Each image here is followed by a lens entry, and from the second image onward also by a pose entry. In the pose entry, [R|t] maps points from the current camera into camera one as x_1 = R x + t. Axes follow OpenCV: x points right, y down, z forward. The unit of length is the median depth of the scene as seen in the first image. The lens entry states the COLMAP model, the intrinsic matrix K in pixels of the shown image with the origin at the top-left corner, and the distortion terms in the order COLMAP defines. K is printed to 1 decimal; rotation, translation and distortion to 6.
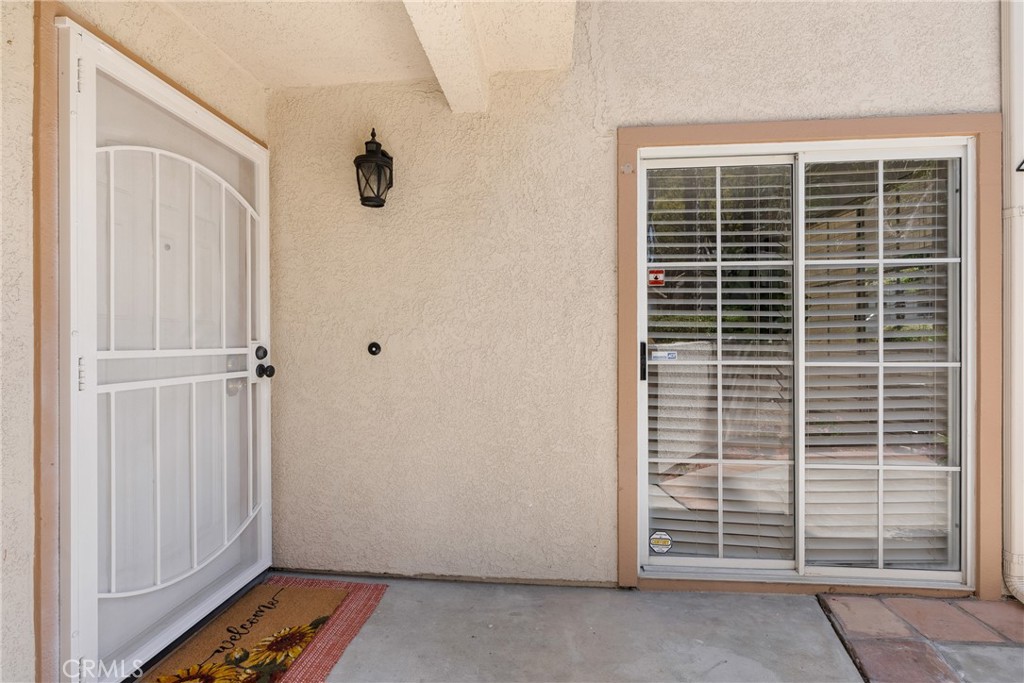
lens RADIAL K [[467.7, 0, 513.9], [0, 467.7, 339.5], [0, 0, 1]] dist [-0.006854, 0.002228]
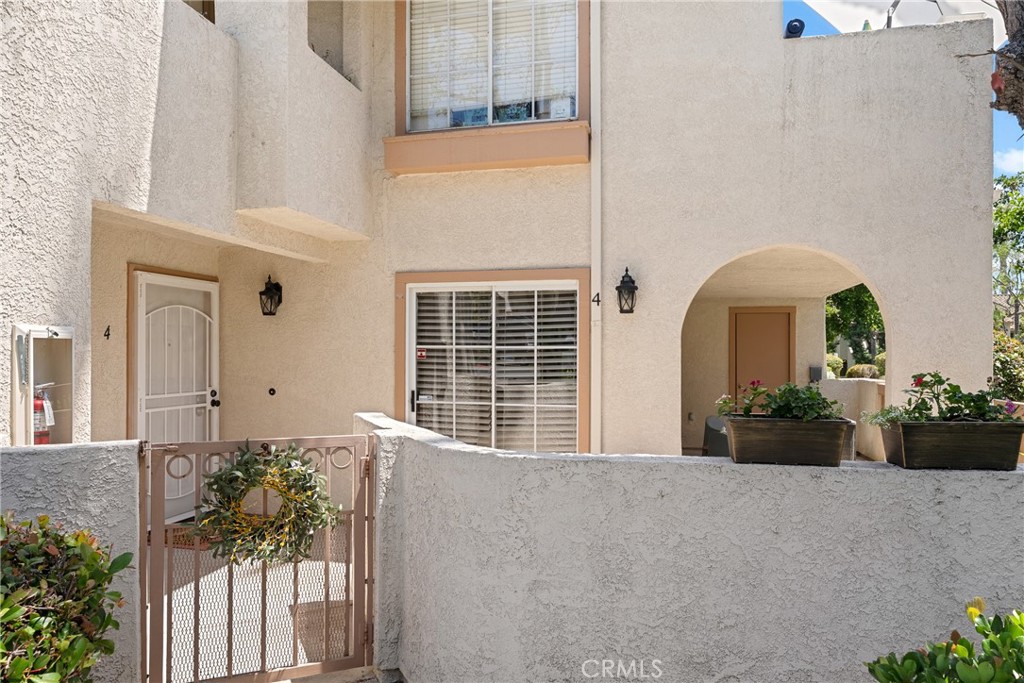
lens RADIAL K [[672.1, 0, 510.7], [0, 672.1, 348.9], [0, 0, 1]] dist [-0.000757, 0.000852]
pose [[0.989807, 0.004335, -0.142350, 1.038771], [-0.004905, 0.999981, -0.003653, -0.148700], [0.142332, 0.004314, 0.989810, -1.525190]]
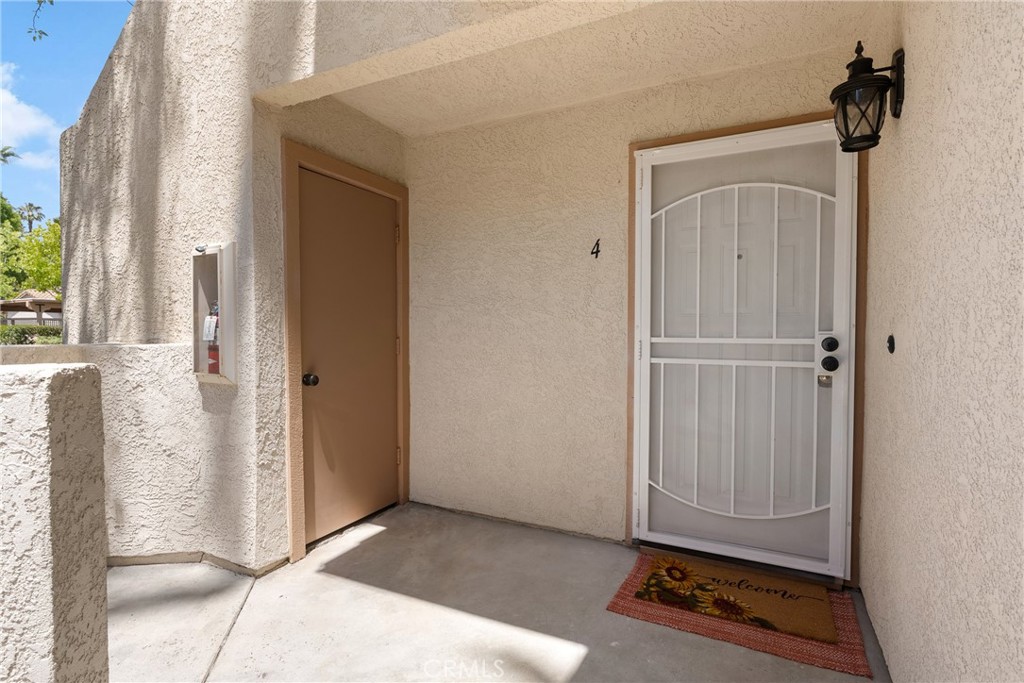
lens RADIAL K [[506.1, 0, 508.4], [0, 506.1, 344.1], [0, 0, 1]] dist [0.003275, 0.001273]
pose [[-0.374105, 0.032906, -0.926802, 0.648428], [0.005675, 0.999433, 0.033195, -0.009139], [0.927369, 0.007159, -0.374080, 0.790315]]
